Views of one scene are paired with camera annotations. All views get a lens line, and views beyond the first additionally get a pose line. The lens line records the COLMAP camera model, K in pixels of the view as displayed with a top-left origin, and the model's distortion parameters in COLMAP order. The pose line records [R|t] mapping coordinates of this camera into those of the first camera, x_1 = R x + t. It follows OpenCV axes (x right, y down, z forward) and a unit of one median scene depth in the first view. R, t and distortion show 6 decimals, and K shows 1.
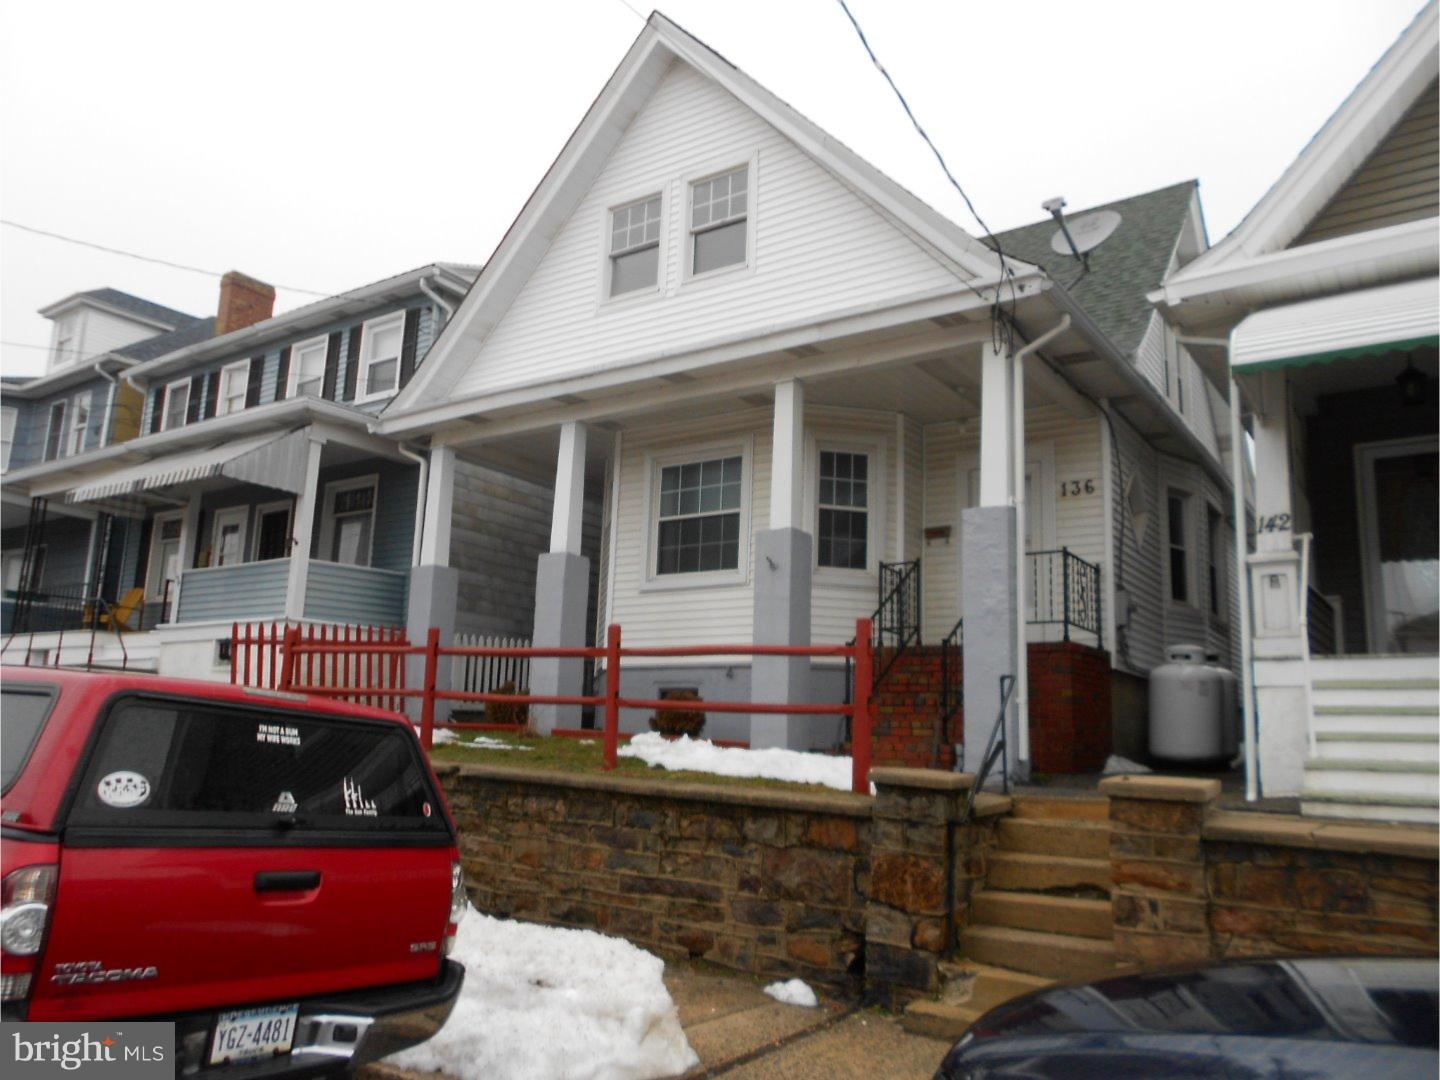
lens RADIAL K [[1103.1, 0, 720.0], [0, 1103.1, 540.0], [0, 0, 1]] dist [-0.005751, -0.001335]
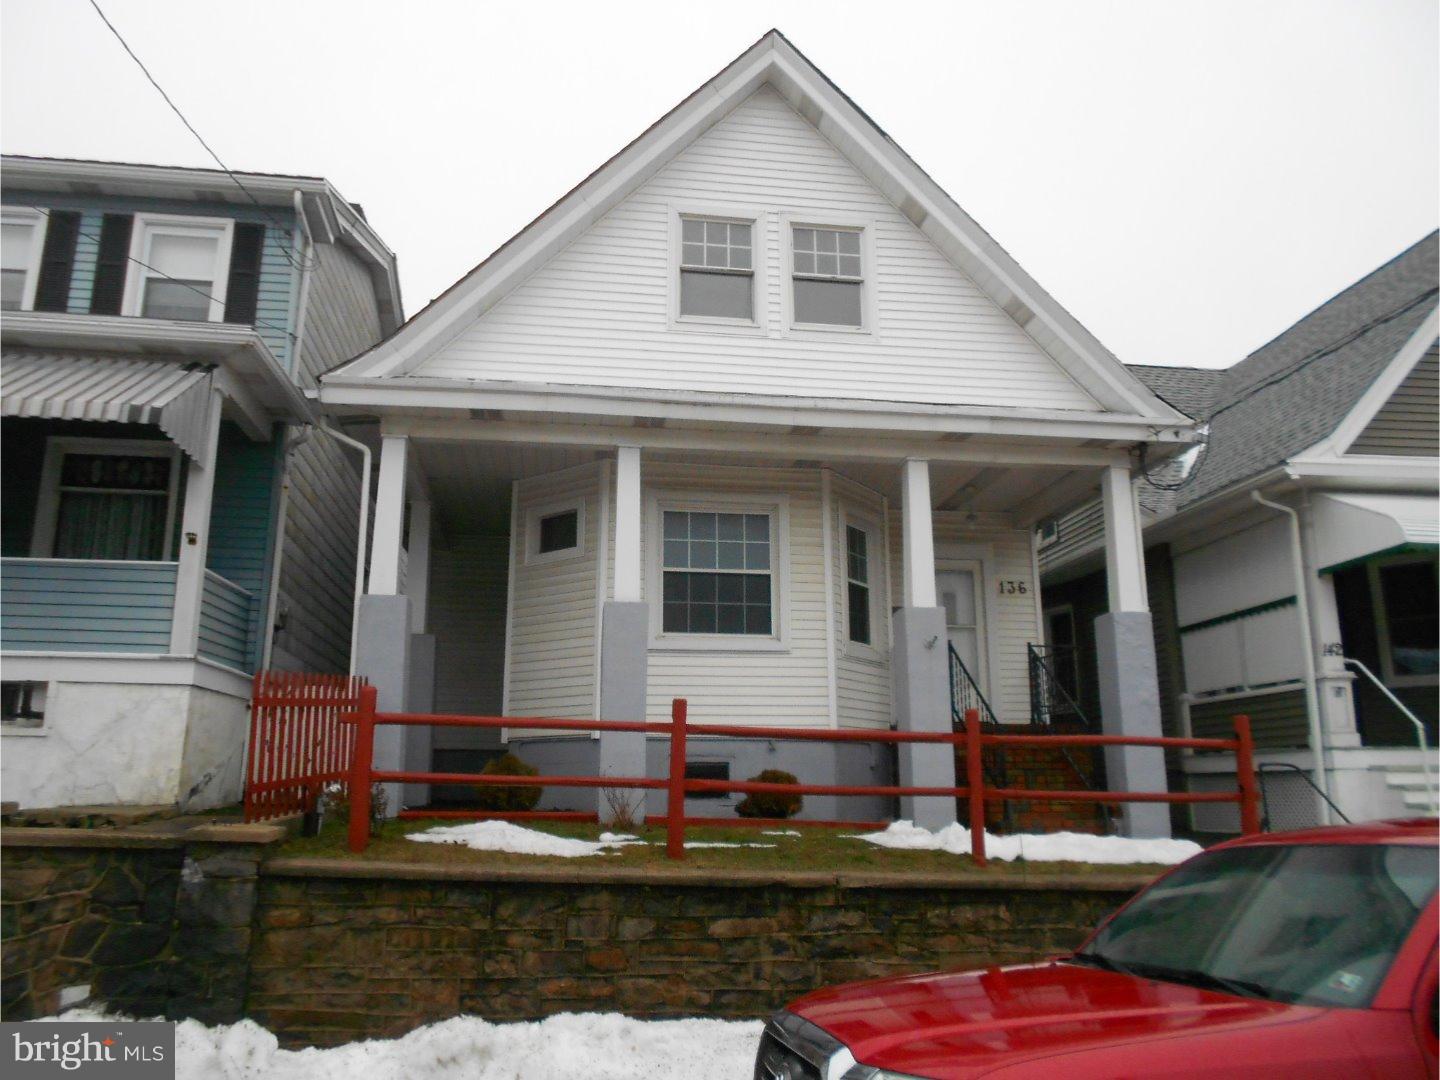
lens RADIAL K [[1097.2, 0, 720.0], [0, 1097.2, 540.0], [0, 0, 1]] dist [-0.014463, -0.001211]
pose [[0.721711, 0.124915, 0.680830, -0.700184], [-0.103478, 0.991999, -0.072315, 0.018967], [-0.684416, -0.018261, 0.728863, 0.367853]]
